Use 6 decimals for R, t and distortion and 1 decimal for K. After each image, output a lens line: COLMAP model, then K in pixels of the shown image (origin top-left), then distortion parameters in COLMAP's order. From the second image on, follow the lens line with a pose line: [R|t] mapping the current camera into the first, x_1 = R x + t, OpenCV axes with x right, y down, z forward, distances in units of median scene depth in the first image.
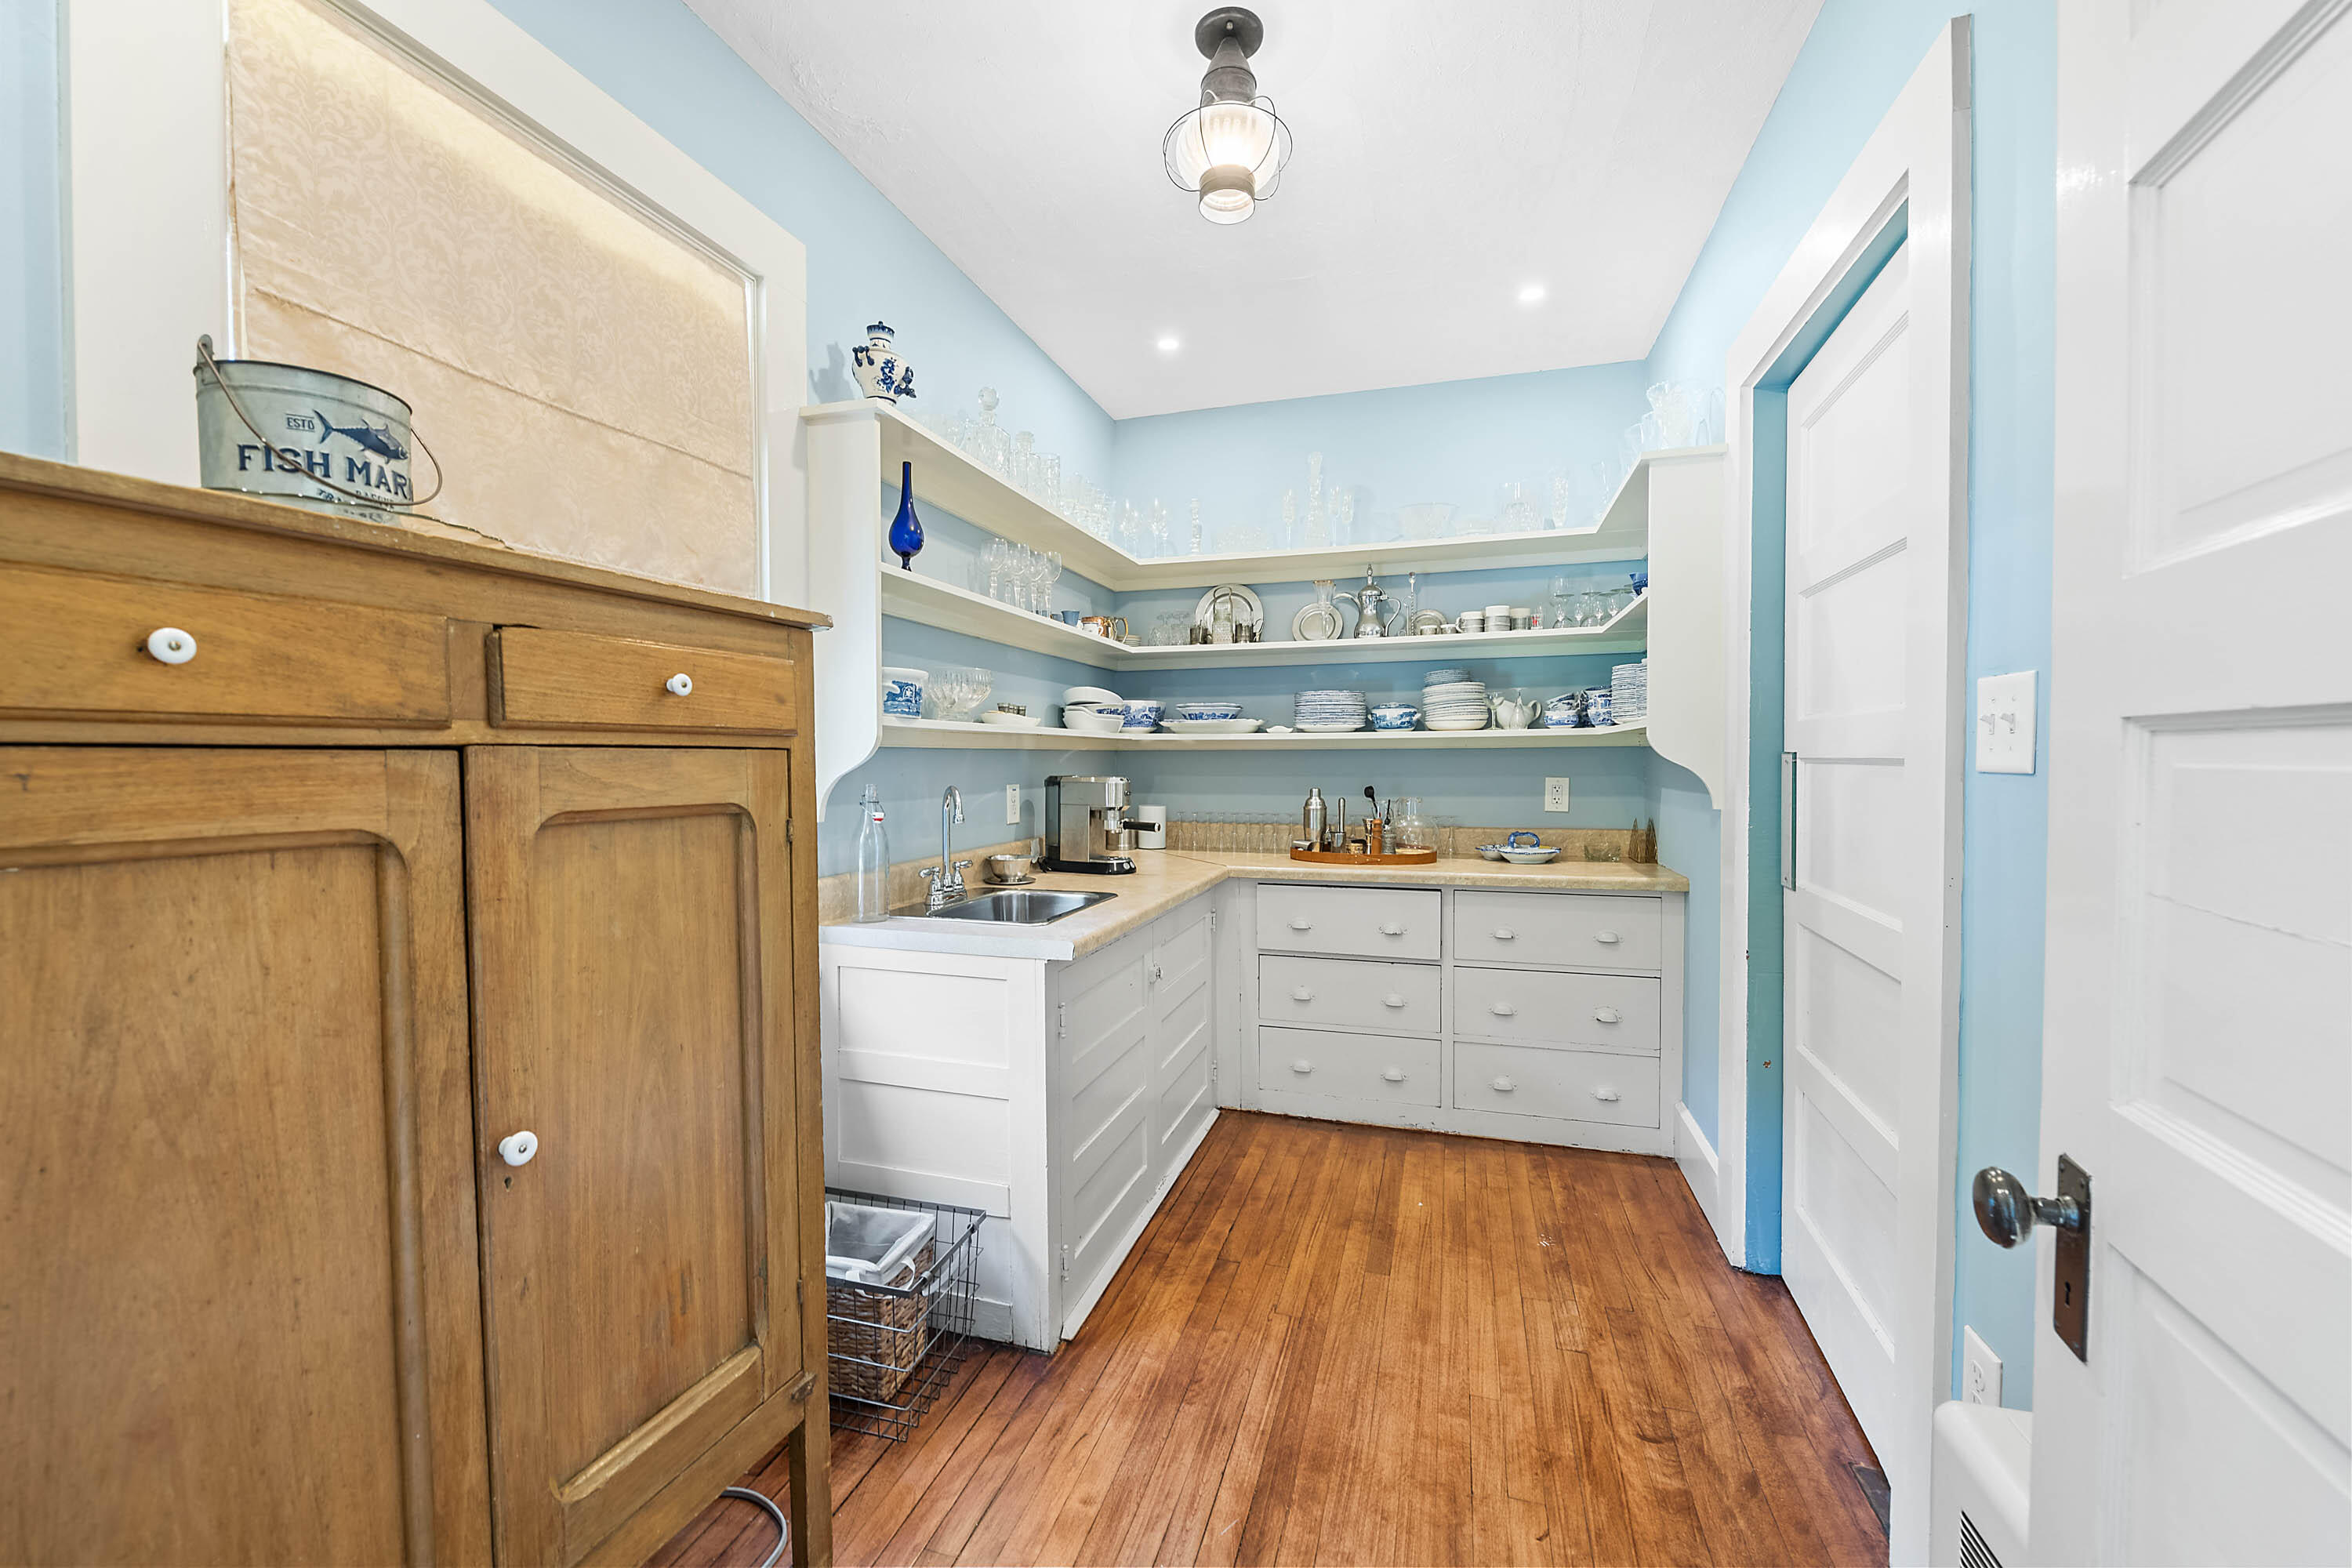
lens RADIAL K [[929.4, 0, 1175.7], [0, 929.4, 782.0], [0, 0, 1]] dist [-0.010979, -0.000115]
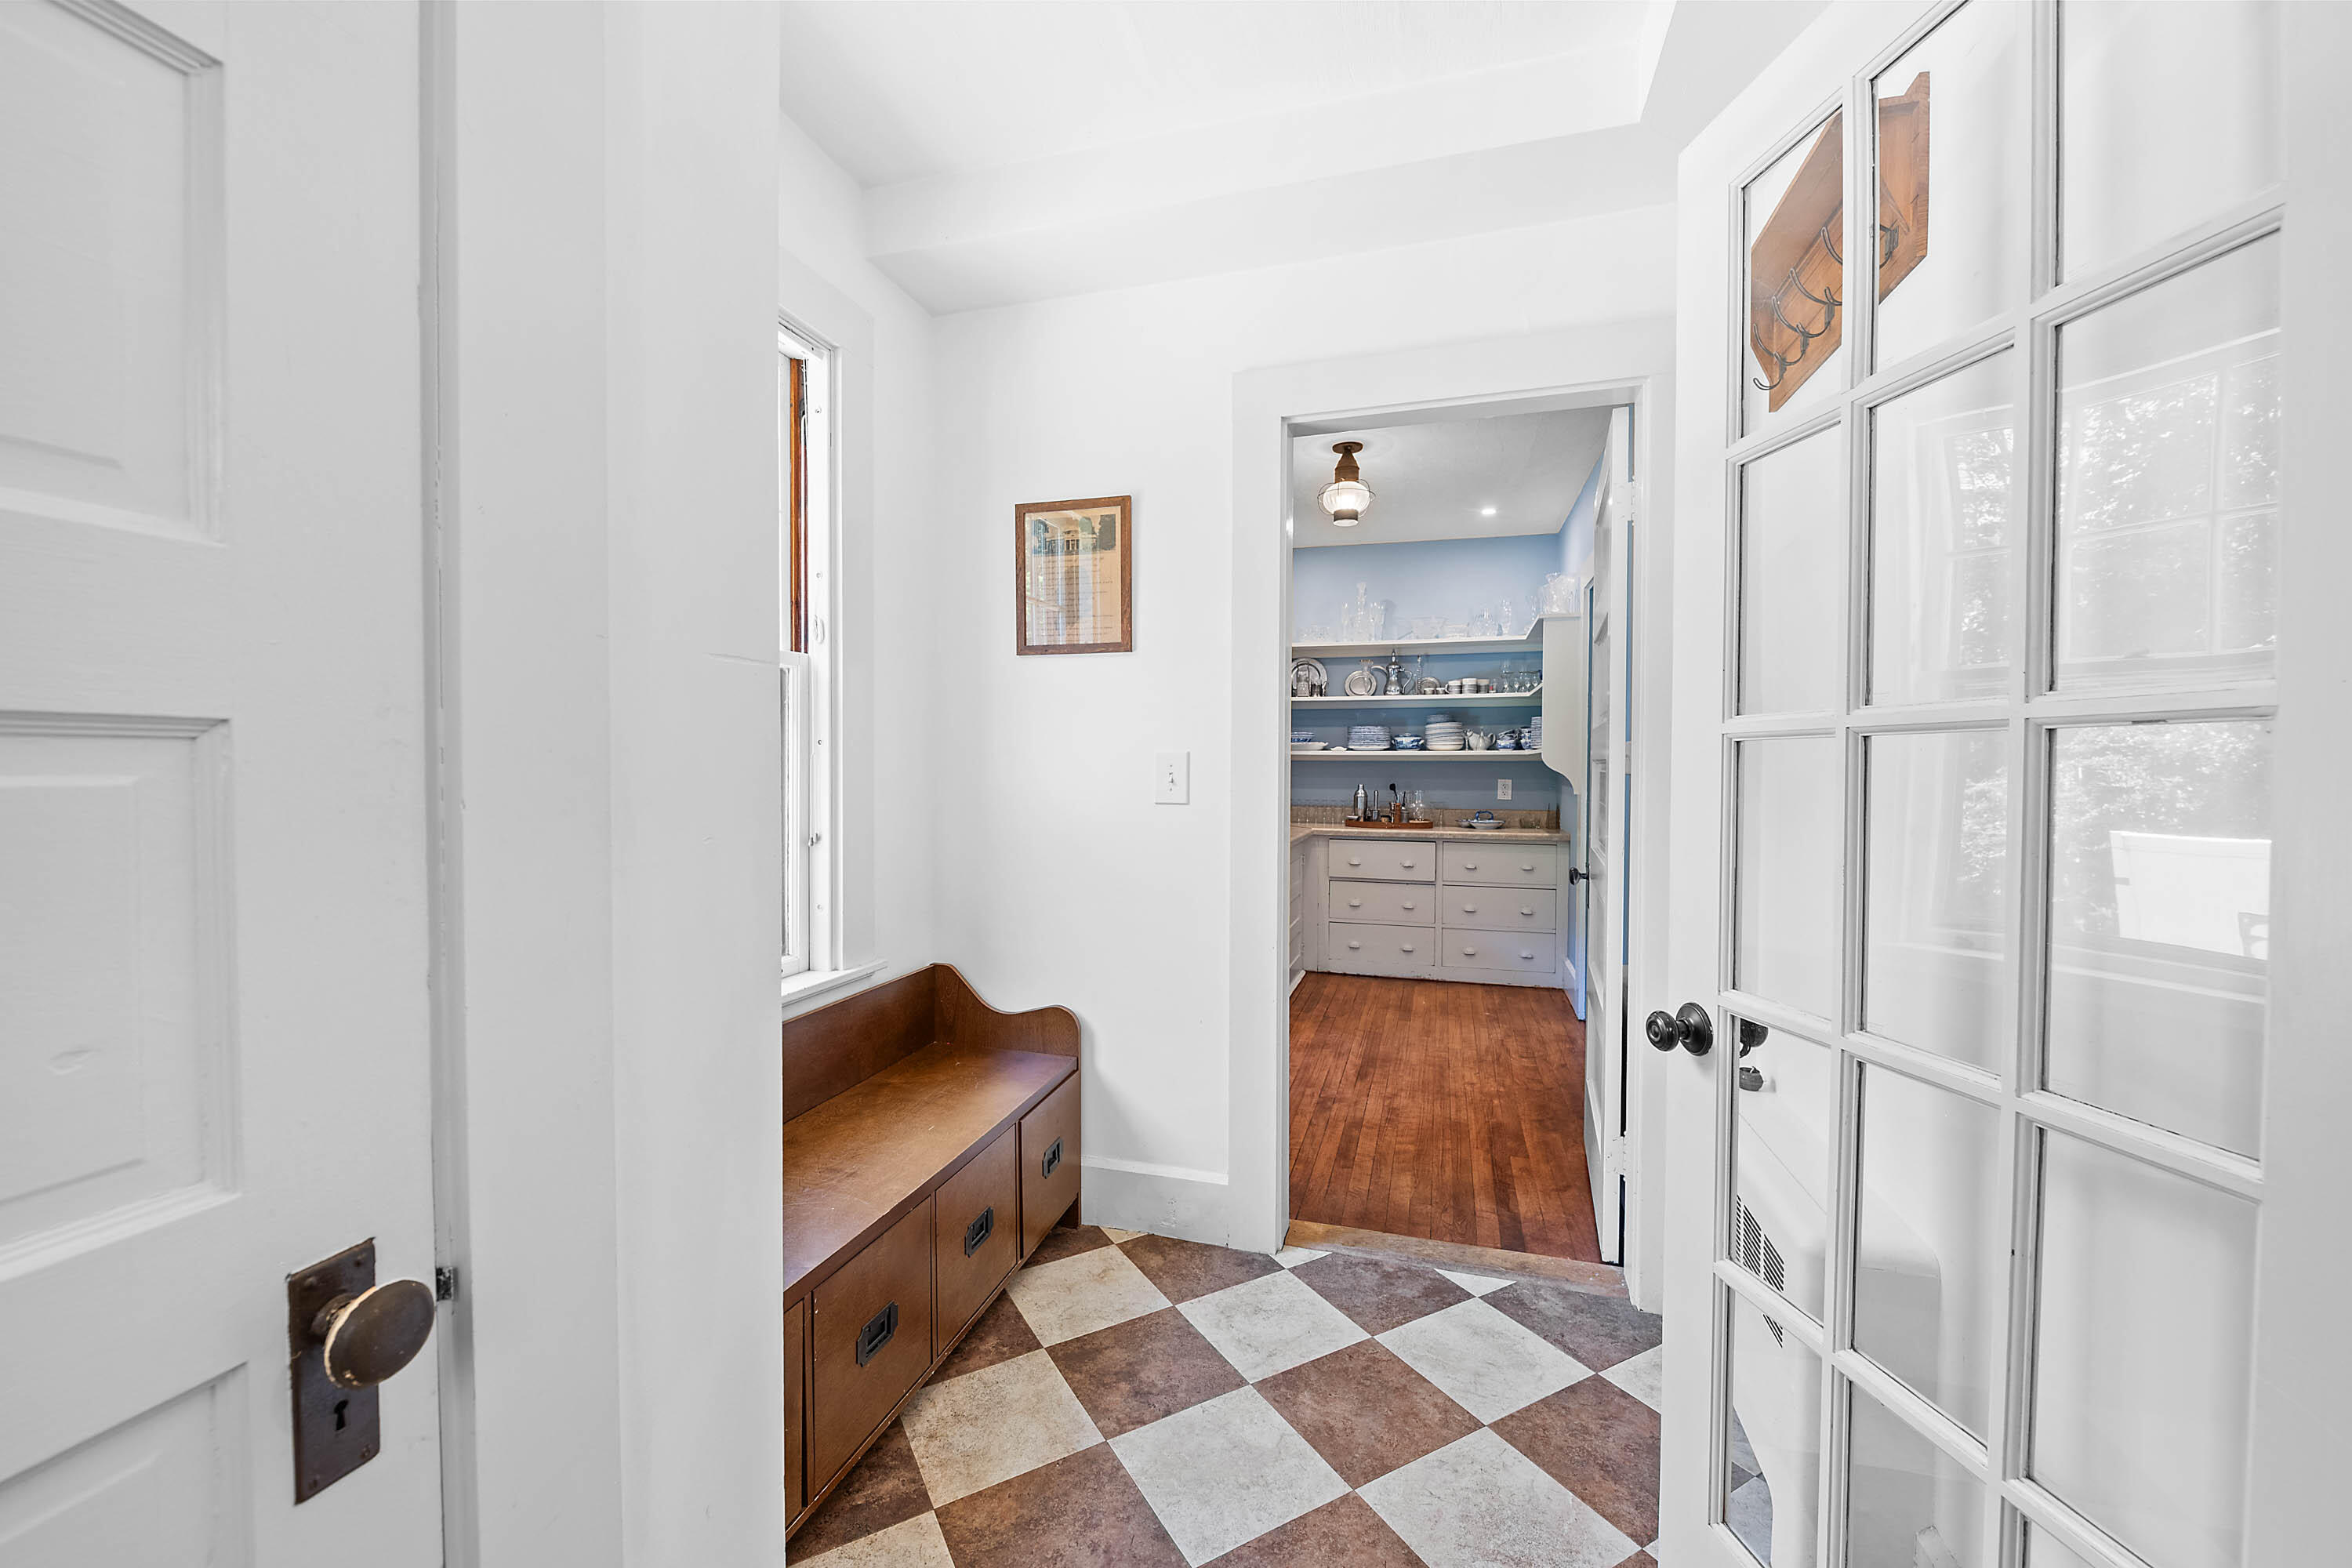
lens RADIAL K [[929.4, 0, 1173.4], [0, 929.4, 781.8], [0, 0, 1]] dist [-0.010979, -0.000115]
pose [[0.999934, 0.008976, 0.007205, -0.207118], [-0.008923, 0.999933, -0.007426, 0.018123], [-0.007271, 0.007361, 0.999946, -0.697558]]
